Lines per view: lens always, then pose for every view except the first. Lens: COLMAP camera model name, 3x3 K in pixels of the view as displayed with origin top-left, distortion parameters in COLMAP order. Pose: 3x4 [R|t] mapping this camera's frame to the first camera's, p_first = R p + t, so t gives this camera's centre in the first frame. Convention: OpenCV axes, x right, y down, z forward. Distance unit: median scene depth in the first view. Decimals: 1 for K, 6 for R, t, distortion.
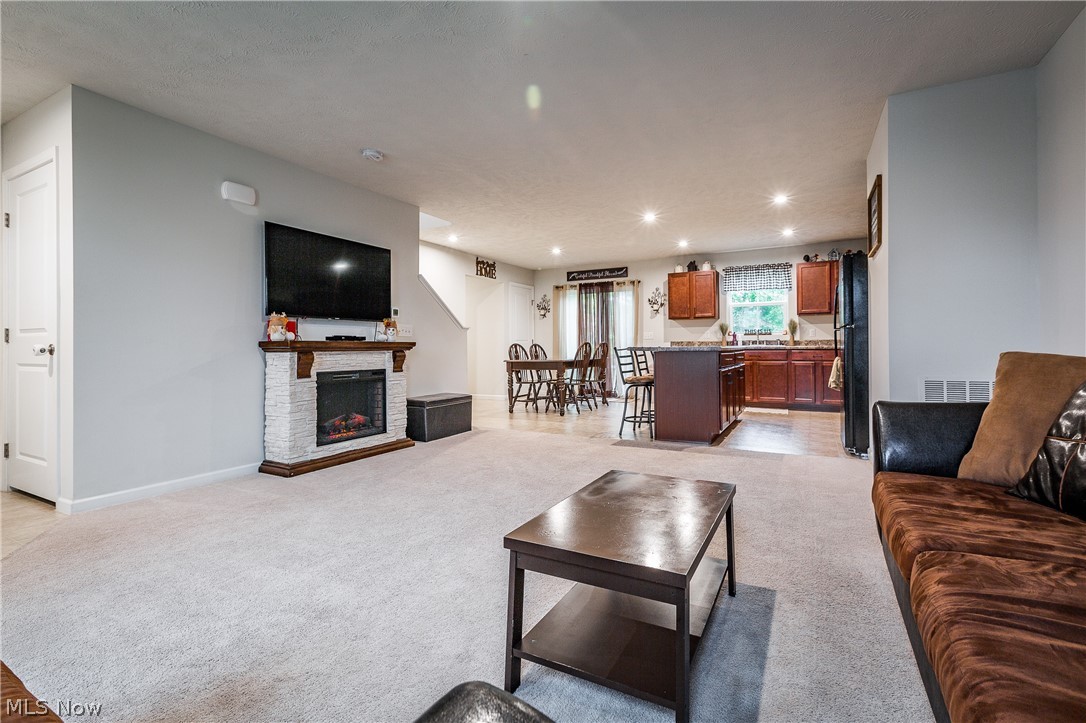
lens RADIAL K [[495.0, 0, 551.1], [0, 495.0, 341.3], [0, 0, 1]] dist [0.001907, -0.000602]
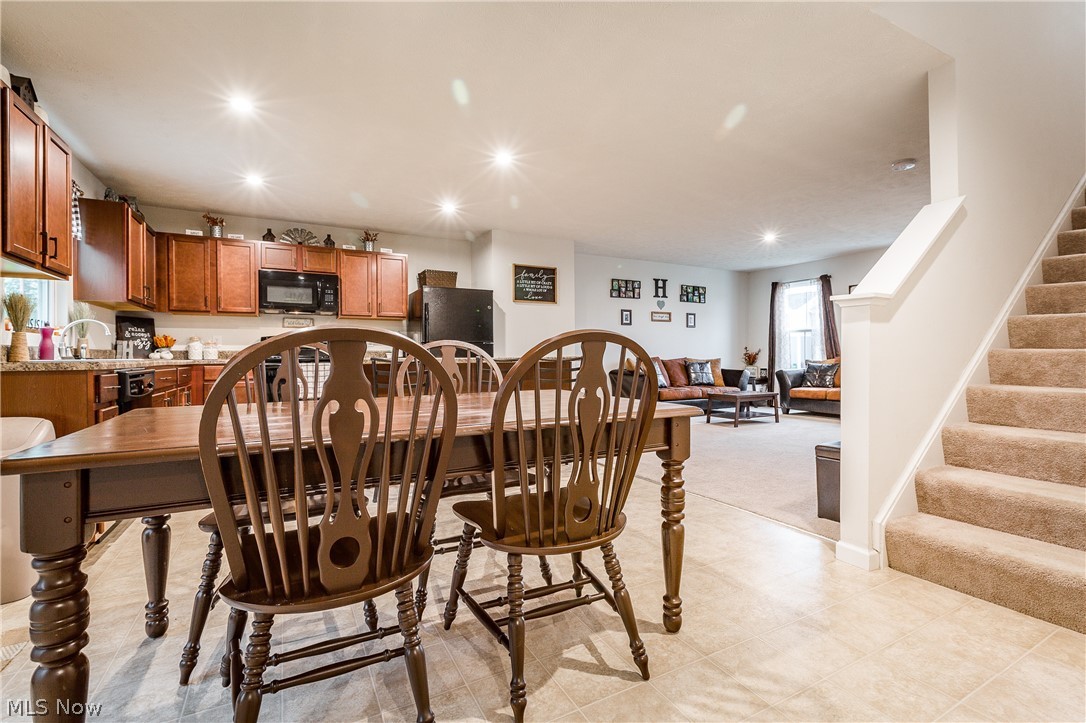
lens RADIAL K [[495.0, 0, 542.6], [0, 495.0, 352.1], [0, 0, 1]] dist [0.001907, -0.000602]
pose [[-0.833838, 0.016995, 0.551748, -0.140054], [0.004444, 0.999700, -0.024077, 0.014415], [-0.551992, -0.017624, -0.833663, 1.099067]]
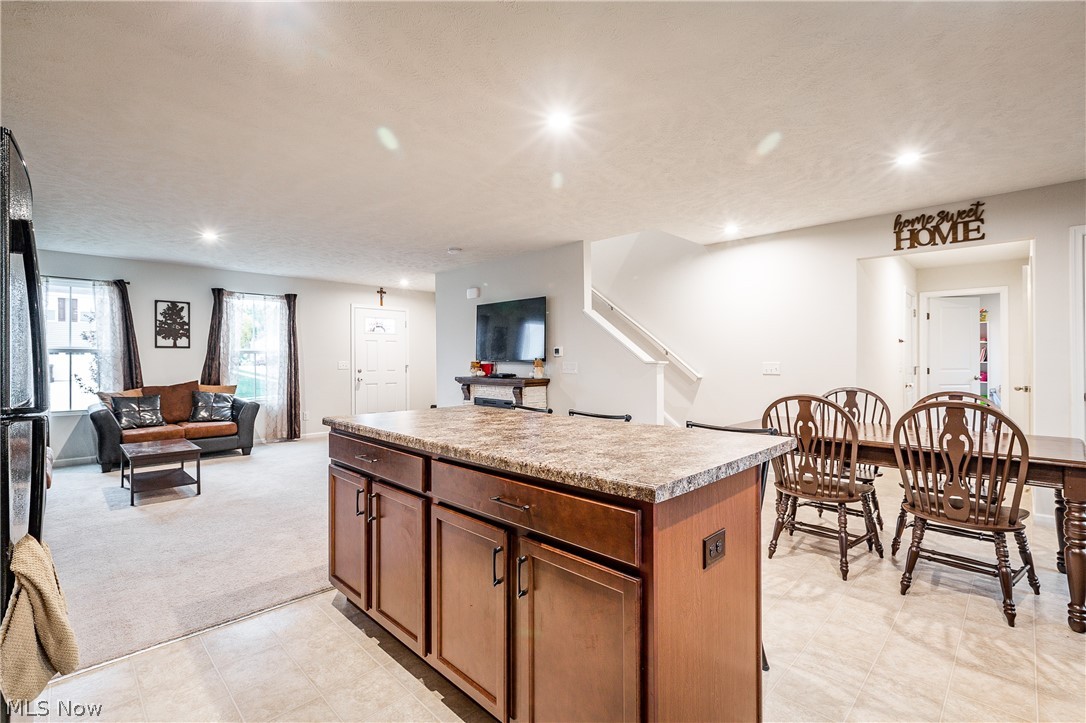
lens RADIAL K [[495.0, 0, 547.1], [0, 495.0, 356.7], [0, 0, 1]] dist [0.001907, -0.000602]
pose [[-0.287374, 0.009265, -0.957774, 0.458755], [0.020048, 0.999792, 0.003656, -0.031807], [0.957609, -0.018151, -0.287500, 0.806085]]
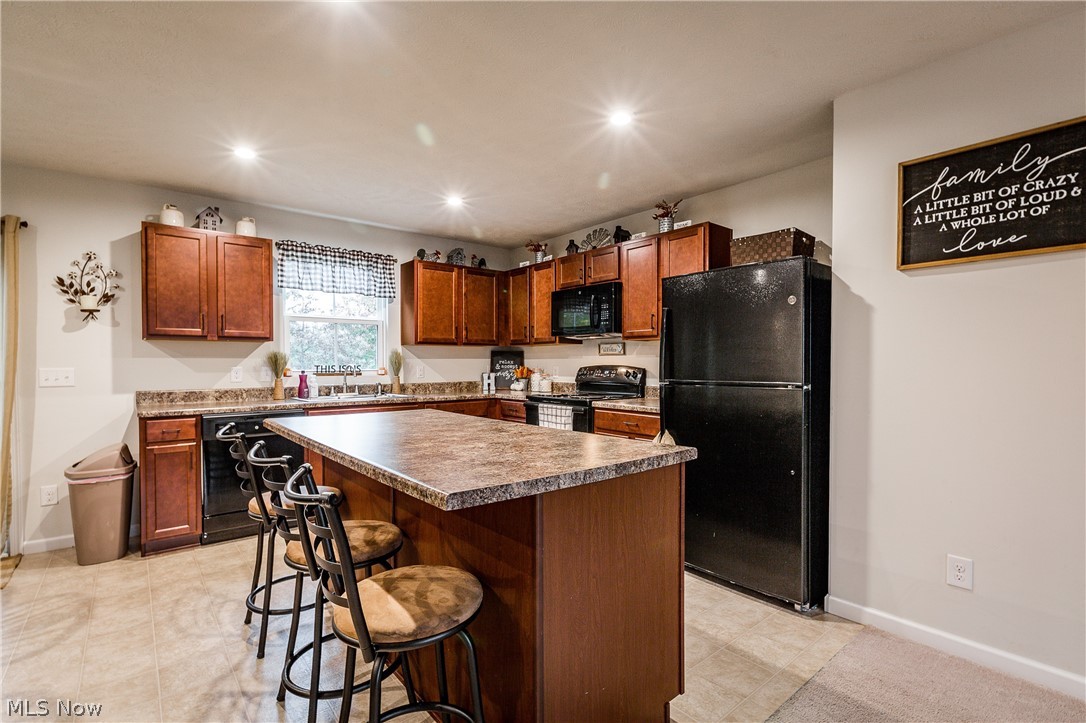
lens RADIAL K [[495.0, 0, 546.1], [0, 495.0, 369.0], [0, 0, 1]] dist [0.001907, -0.000602]
pose [[0.379896, -0.007424, 0.924999, -0.008775], [-0.012020, 0.999844, 0.012961, -0.029173], [-0.924951, -0.016043, 0.379748, 0.565467]]
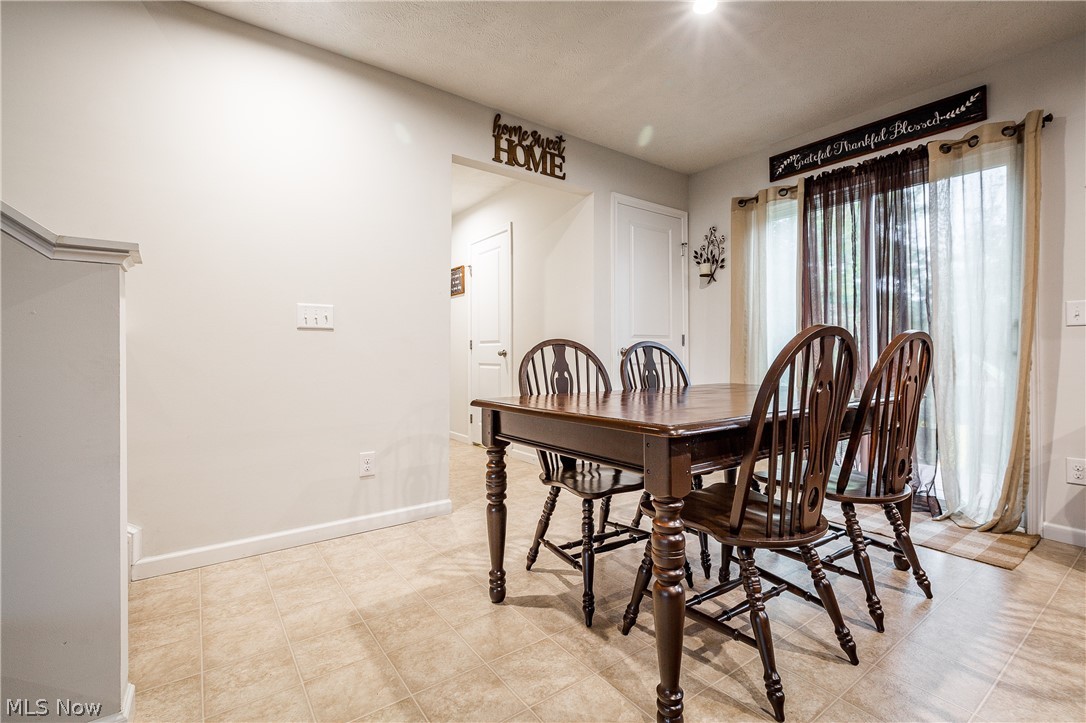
lens RADIAL K [[495.0, 0, 544.2], [0, 495.0, 350.1], [0, 0, 1]] dist [0.001907, -0.000602]
pose [[0.901663, 0.002893, -0.432431, 0.048325], [-0.000511, 0.999984, 0.005623, 0.008832], [0.432440, -0.004849, 0.901650, 0.682138]]
